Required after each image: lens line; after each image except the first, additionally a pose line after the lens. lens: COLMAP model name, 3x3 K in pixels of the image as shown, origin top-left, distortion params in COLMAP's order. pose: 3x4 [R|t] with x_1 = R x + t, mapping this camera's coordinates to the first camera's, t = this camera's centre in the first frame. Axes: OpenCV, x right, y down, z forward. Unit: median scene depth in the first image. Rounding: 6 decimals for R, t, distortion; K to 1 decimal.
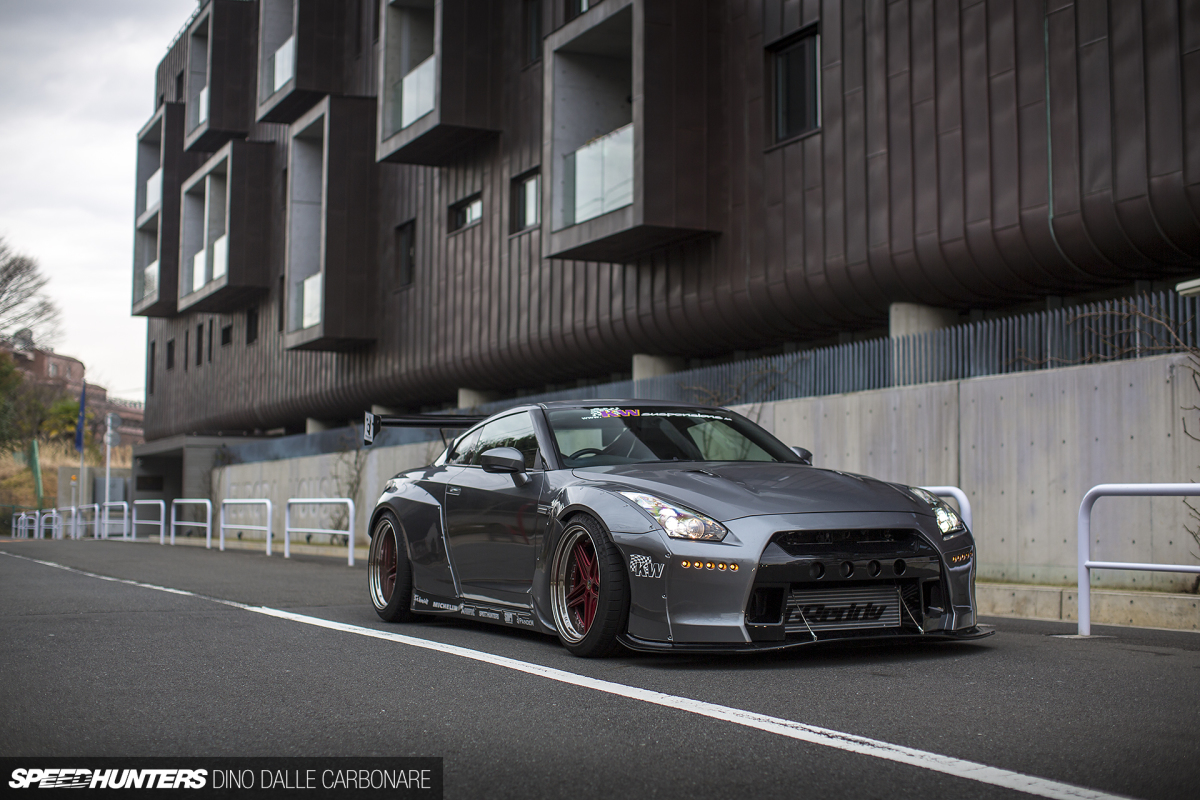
lens RADIAL K [[1755.5, 0, 484.2], [0, 1755.5, 400.1], [0, 0, 1]] dist [-0.138131, 0.086020]
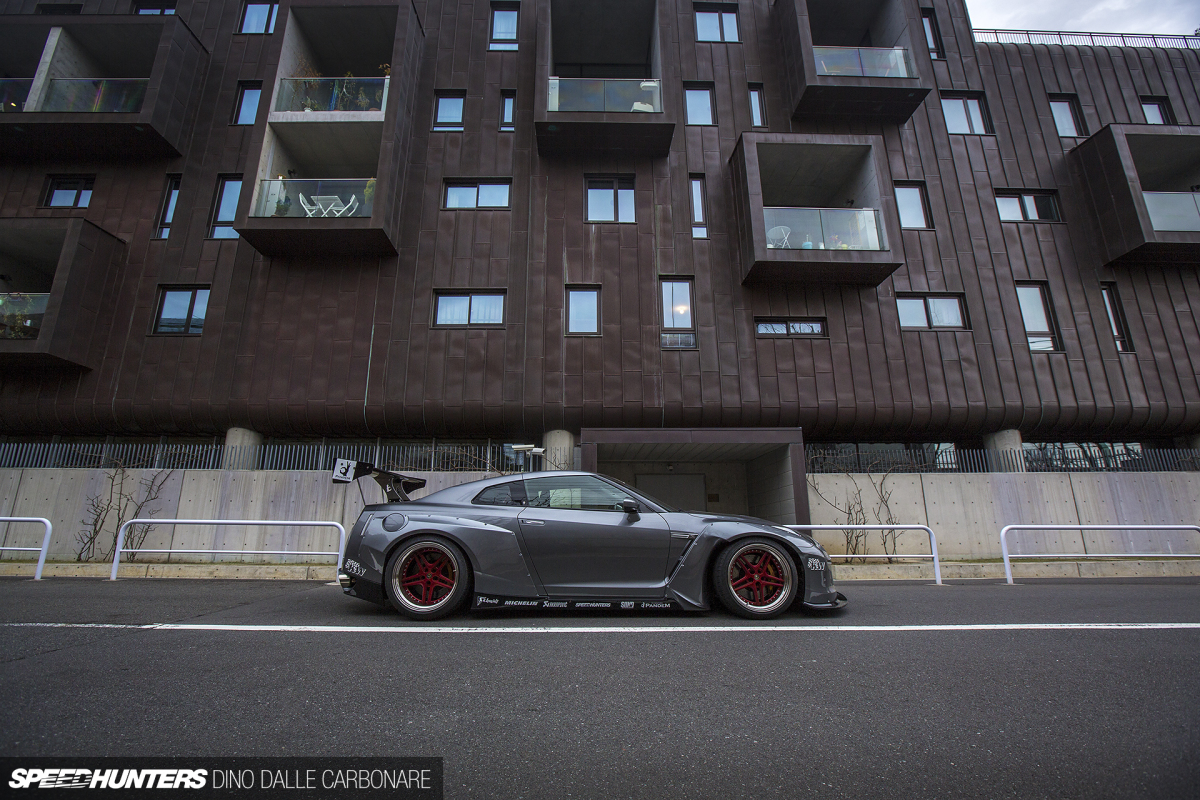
lens RADIAL K [[539.3, 0, 602.3], [0, 539.3, 395.8], [0, 0, 1]] dist [-0.003790, -0.000092]
pose [[0.376799, 0.233812, 0.896300, -0.124453], [-0.058574, 0.971696, -0.228856, 0.019067], [-0.924441, 0.033733, 0.379829, 0.264610]]
